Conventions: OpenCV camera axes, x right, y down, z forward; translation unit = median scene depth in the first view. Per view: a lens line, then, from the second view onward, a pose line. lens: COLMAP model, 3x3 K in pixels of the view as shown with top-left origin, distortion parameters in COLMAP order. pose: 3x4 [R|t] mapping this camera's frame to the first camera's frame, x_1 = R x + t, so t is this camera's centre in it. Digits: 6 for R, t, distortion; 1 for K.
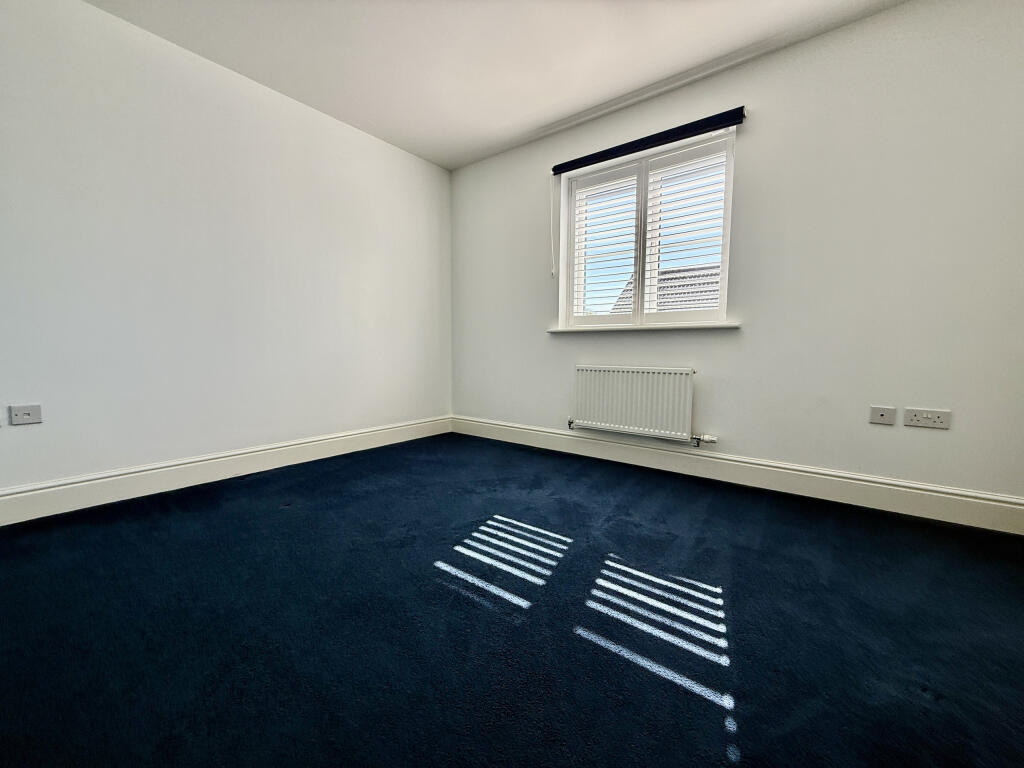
lens RADIAL K [[408.7, 0, 511.9], [0, 408.7, 384.5], [0, 0, 1]] dist [0.000172, 0.001136]
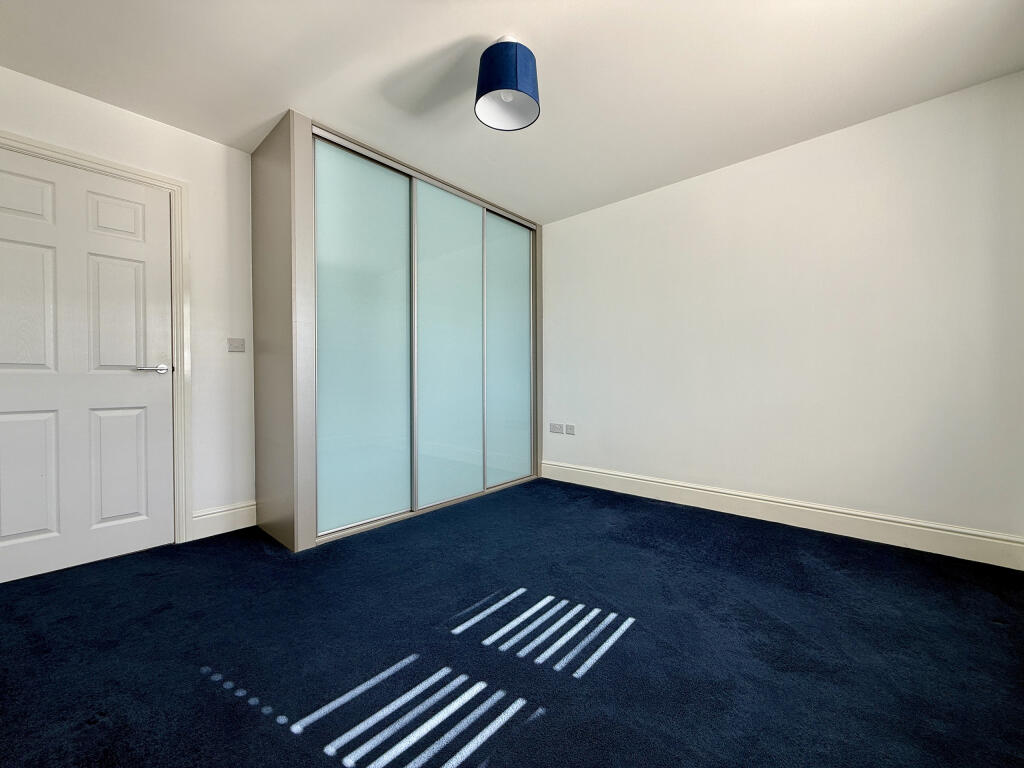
lens RADIAL K [[408.7, 0, 511.7], [0, 408.7, 382.0], [0, 0, 1]] dist [0.000172, 0.001136]
pose [[-0.060273, 0.005495, -0.998167, 0.741665], [-0.080458, 0.996704, 0.010346, -0.137599], [0.994934, 0.080934, -0.059632, 0.709678]]
